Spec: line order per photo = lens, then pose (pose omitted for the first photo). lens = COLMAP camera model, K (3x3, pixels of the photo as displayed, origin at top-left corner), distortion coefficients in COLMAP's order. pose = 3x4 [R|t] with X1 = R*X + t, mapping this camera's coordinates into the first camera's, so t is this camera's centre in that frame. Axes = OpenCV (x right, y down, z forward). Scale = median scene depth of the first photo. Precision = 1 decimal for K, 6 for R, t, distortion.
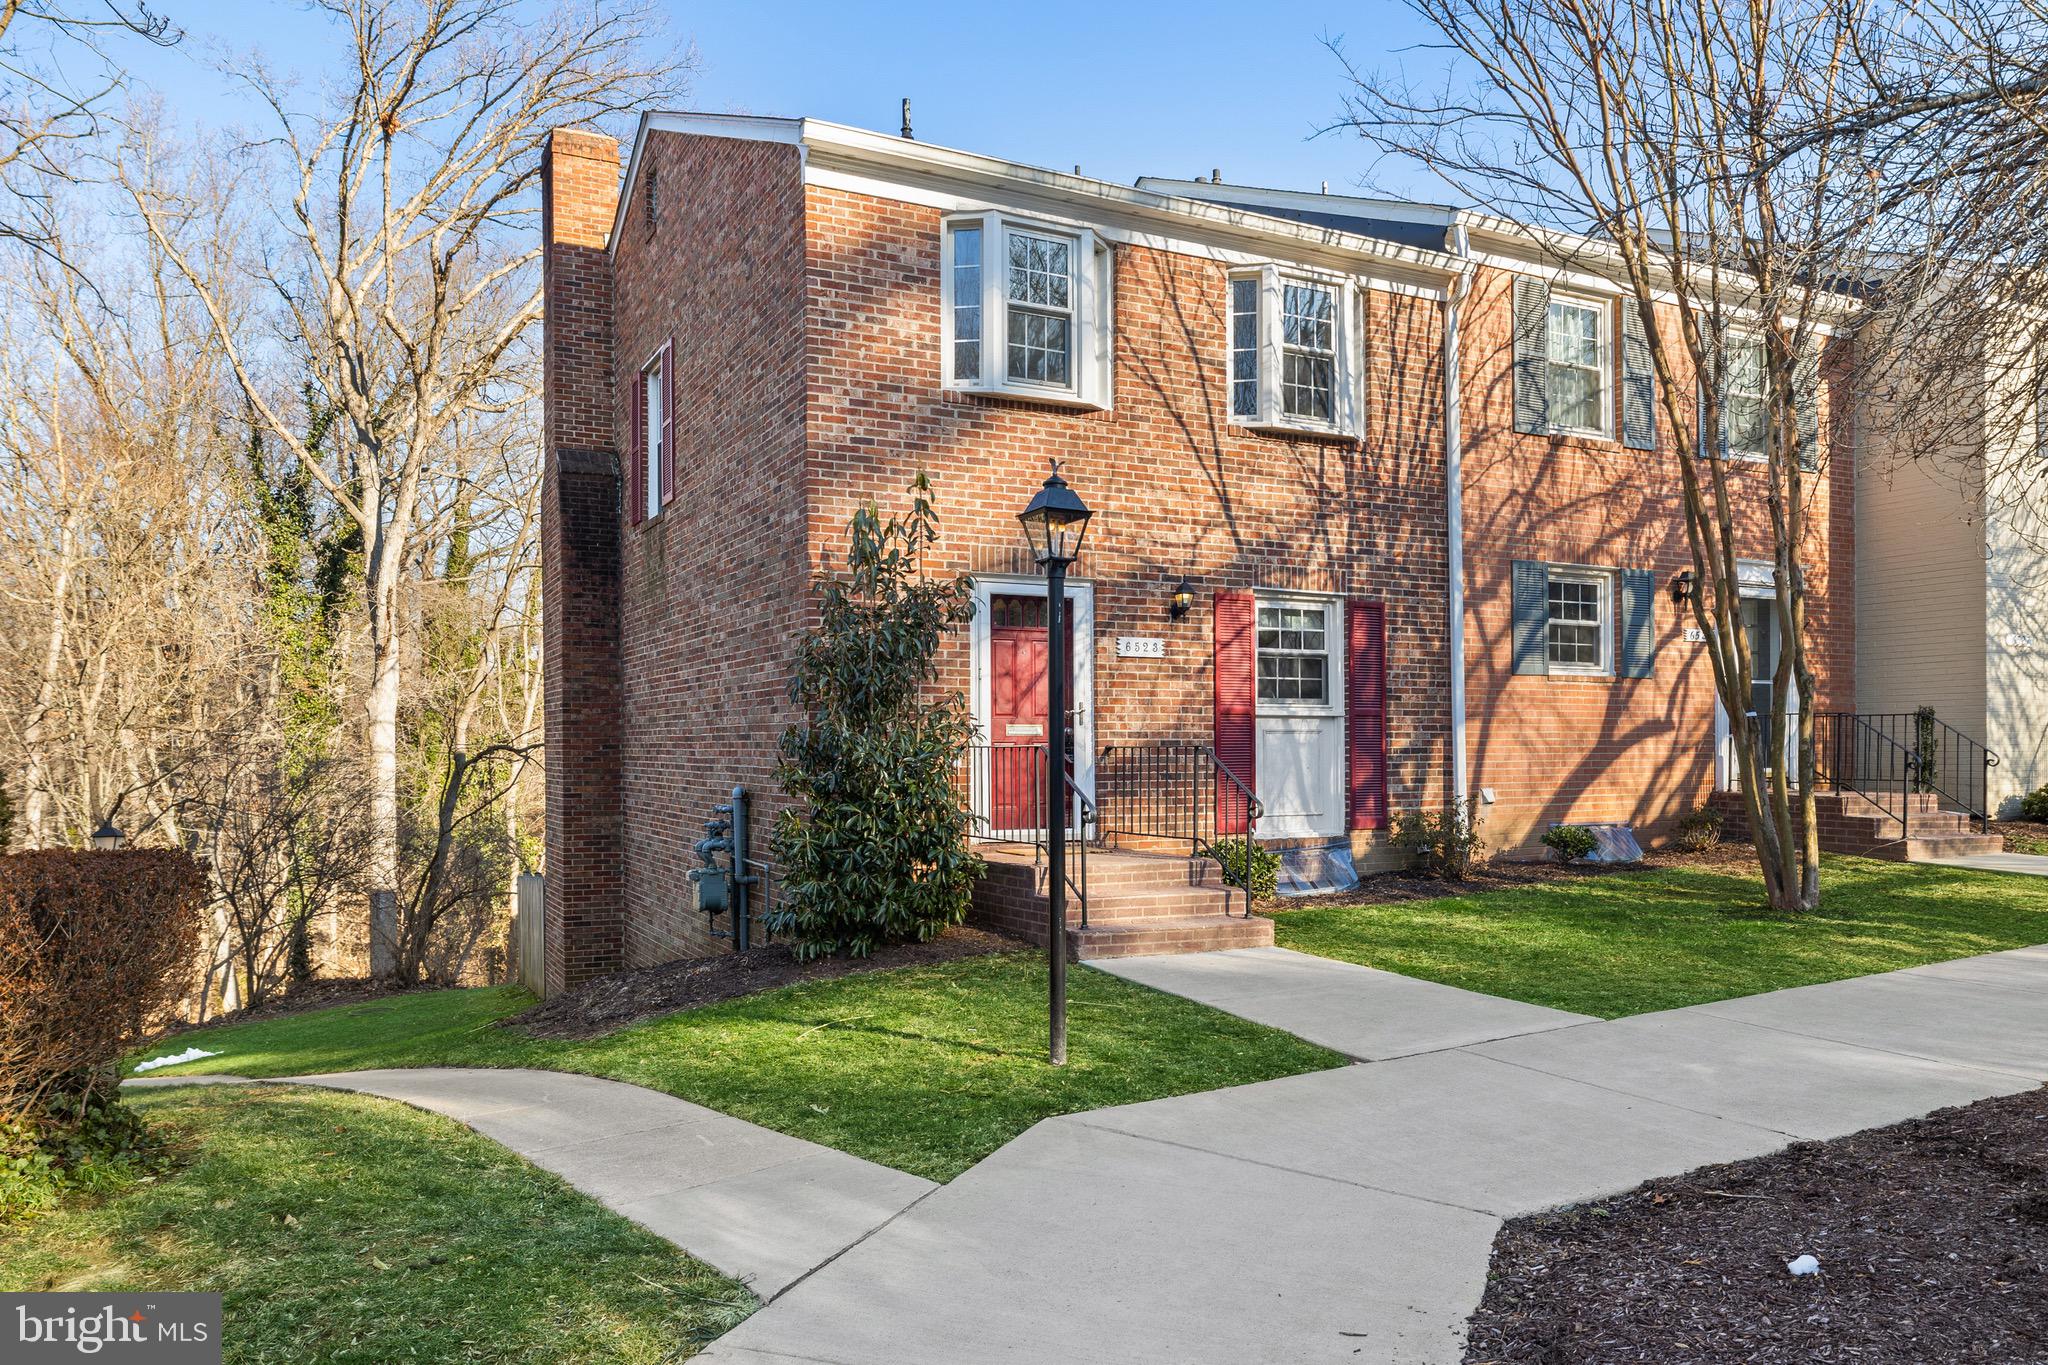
lens RADIAL K [[1375.9, 0, 1037.2], [0, 1375.9, 753.7], [0, 0, 1]] dist [-0.005943, -0.000246]
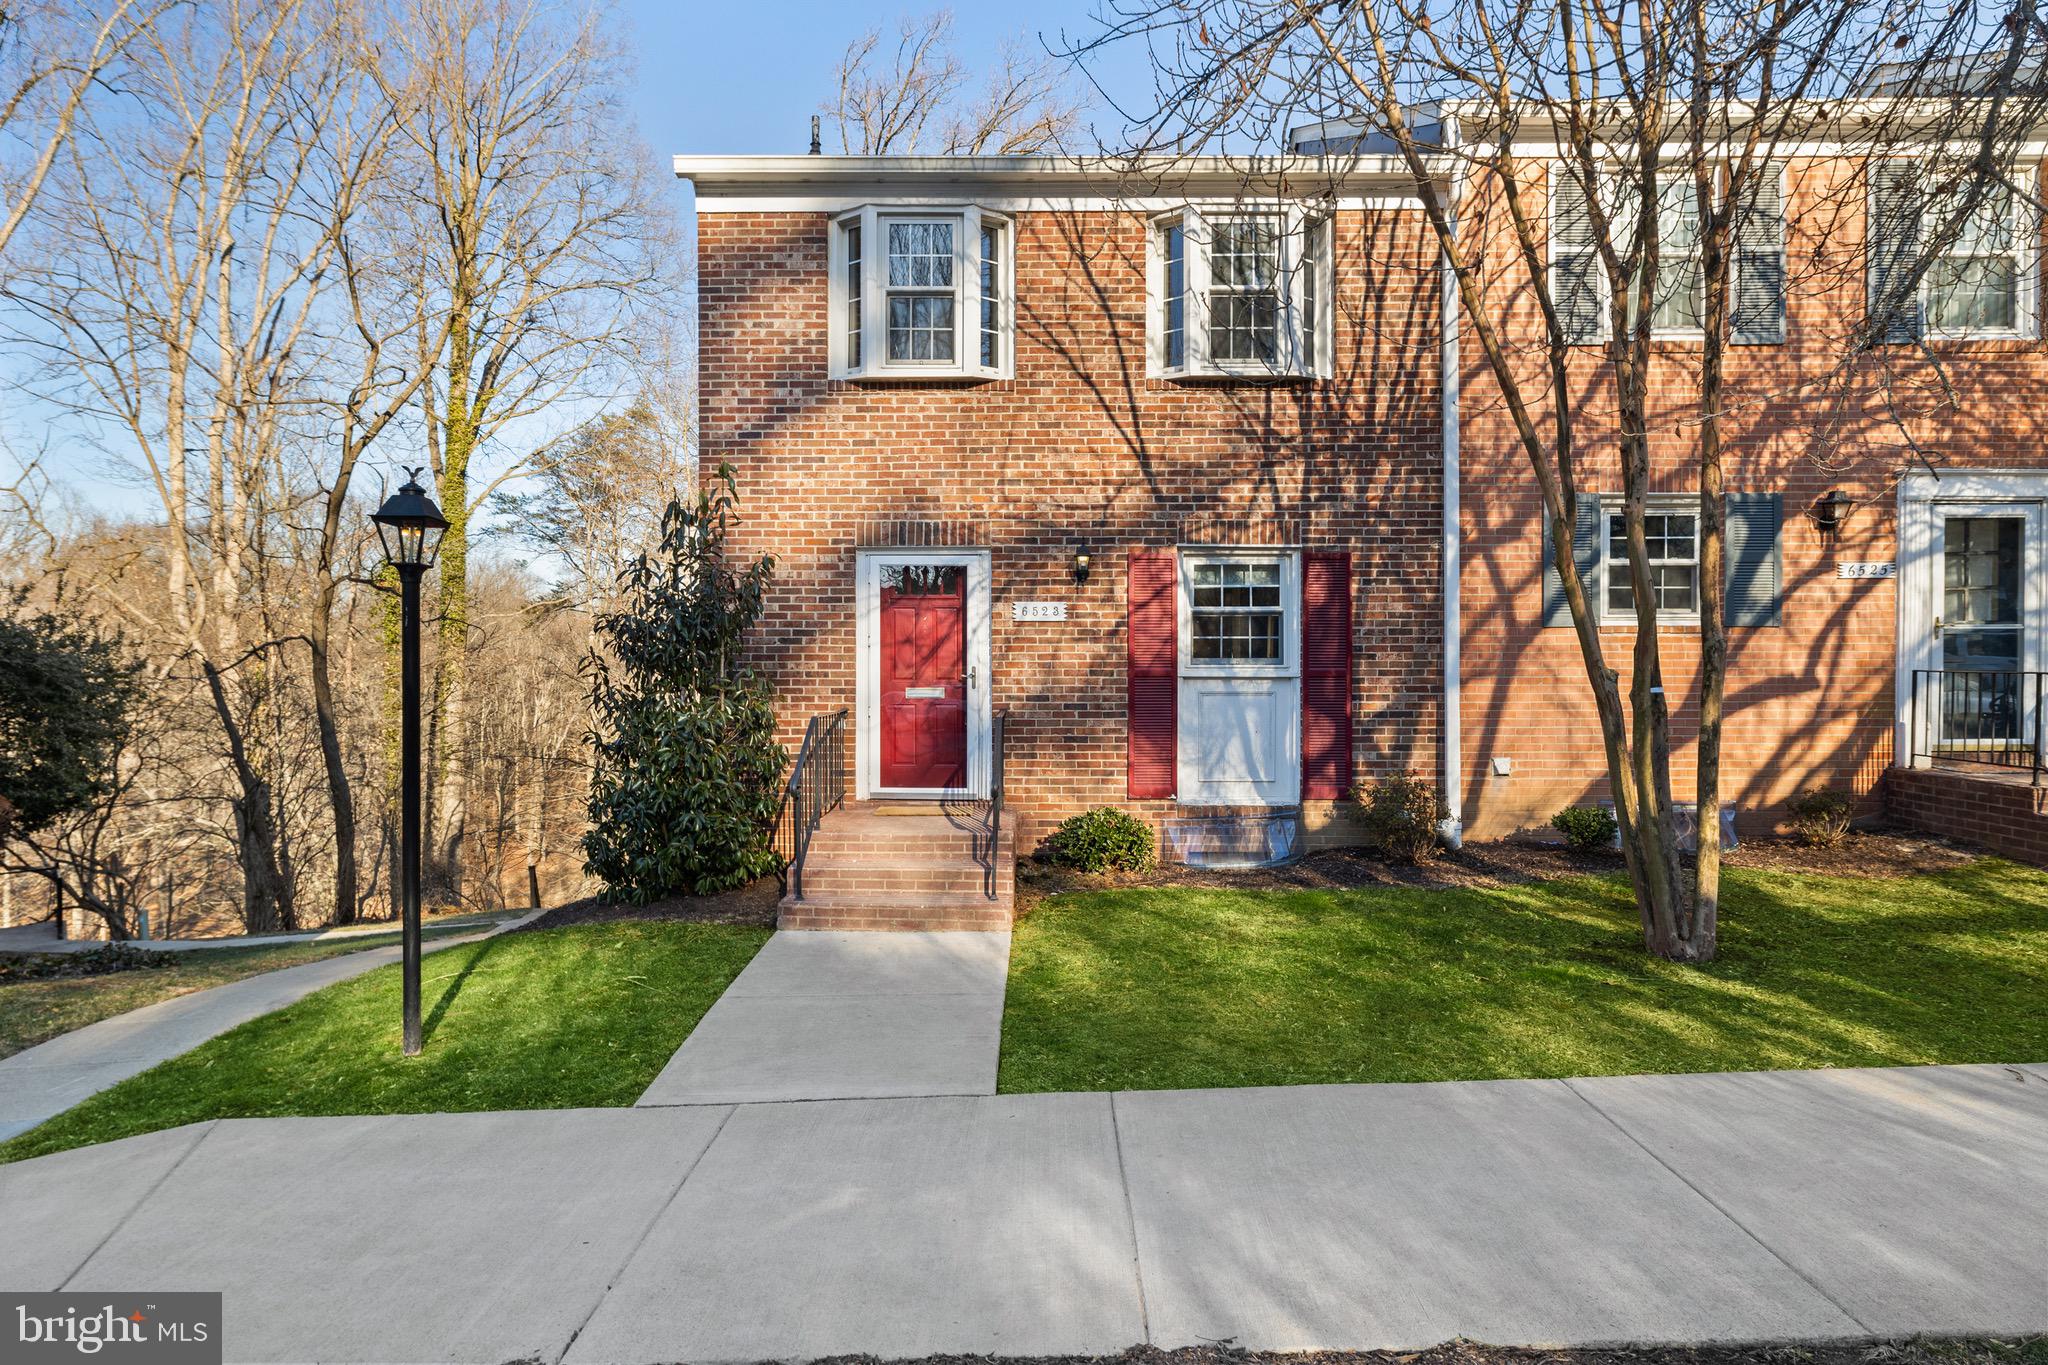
lens RADIAL K [[1153.6, 0, 1027.7], [0, 1153.6, 678.0], [0, 0, 1]] dist [0.001806, 0.000220]
pose [[0.892508, 0.007623, -0.450968, 0.411708], [-0.003069, 0.999937, 0.010829, -0.034493], [0.451022, -0.008281, 0.892474, 0.220317]]
